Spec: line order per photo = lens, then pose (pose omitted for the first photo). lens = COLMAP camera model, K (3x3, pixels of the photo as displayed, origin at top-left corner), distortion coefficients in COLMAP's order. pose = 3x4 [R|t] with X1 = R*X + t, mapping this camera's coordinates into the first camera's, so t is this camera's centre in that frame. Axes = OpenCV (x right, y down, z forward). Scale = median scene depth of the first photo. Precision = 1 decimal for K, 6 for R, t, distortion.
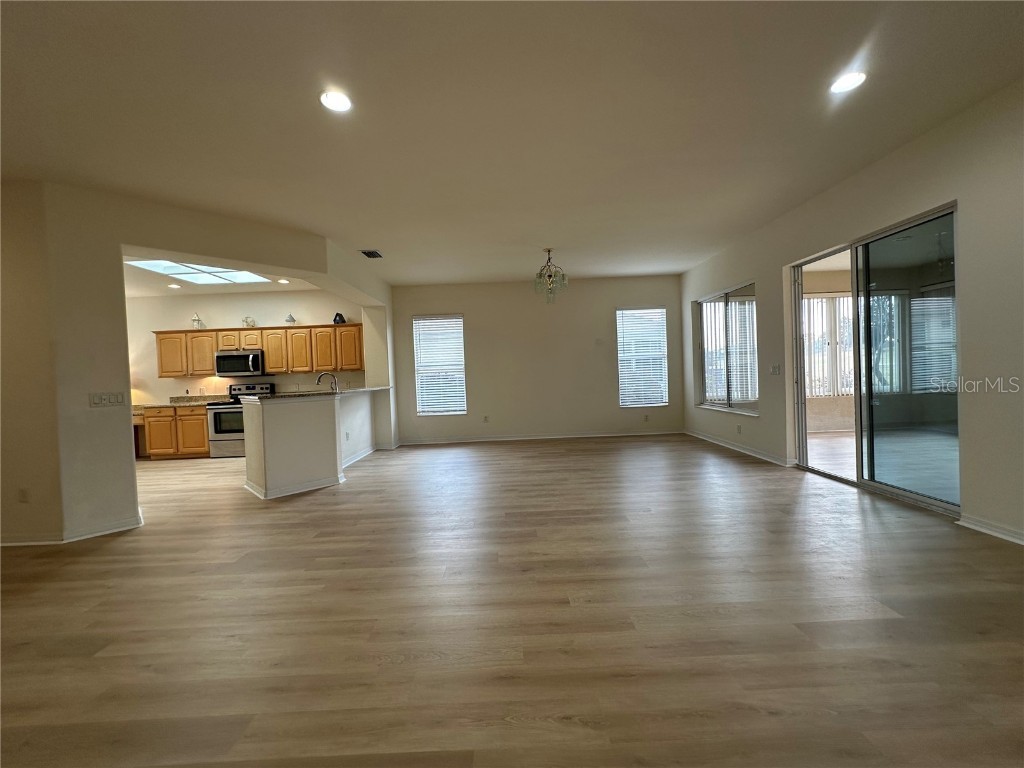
lens RADIAL K [[407.4, 0, 501.0], [0, 407.4, 374.0], [0, 0, 1]] dist [0.002411, -0.000072]
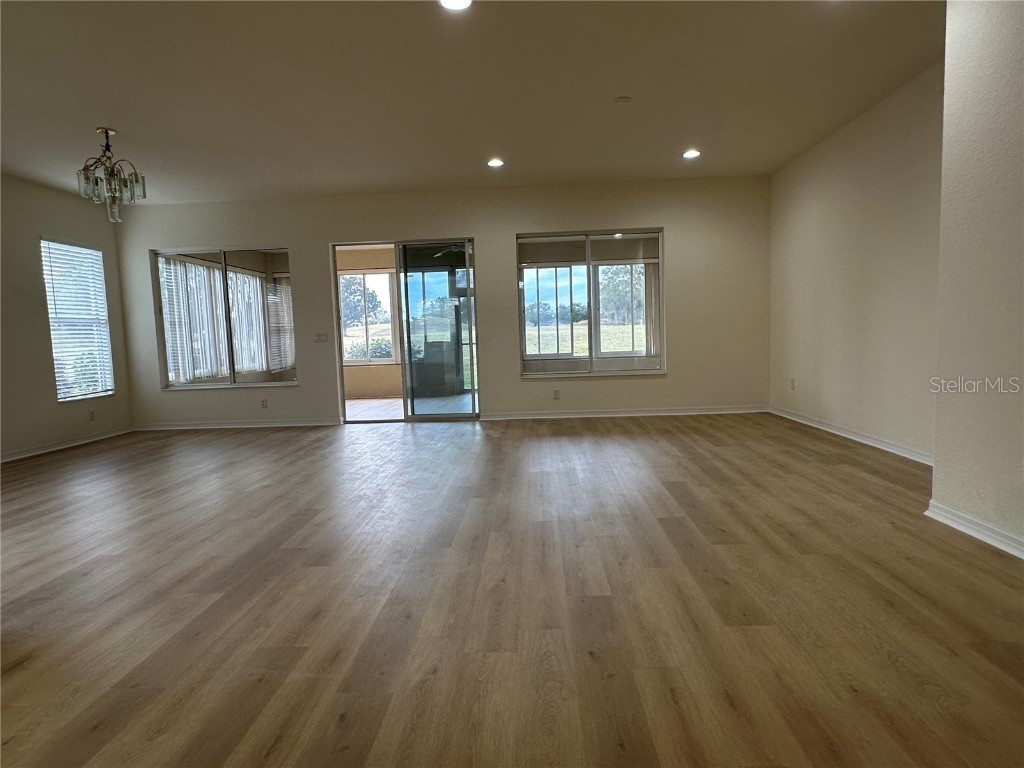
lens RADIAL K [[590.5, 0, 512.0], [0, 590.5, 385.2], [0, 0, 1]] dist [-0.003494, 0.000857]
pose [[0.064493, -0.050727, 0.996628, -0.555644], [0.037274, 0.998133, 0.048392, 0.038552], [-0.997222, 0.034028, 0.066263, 0.271963]]
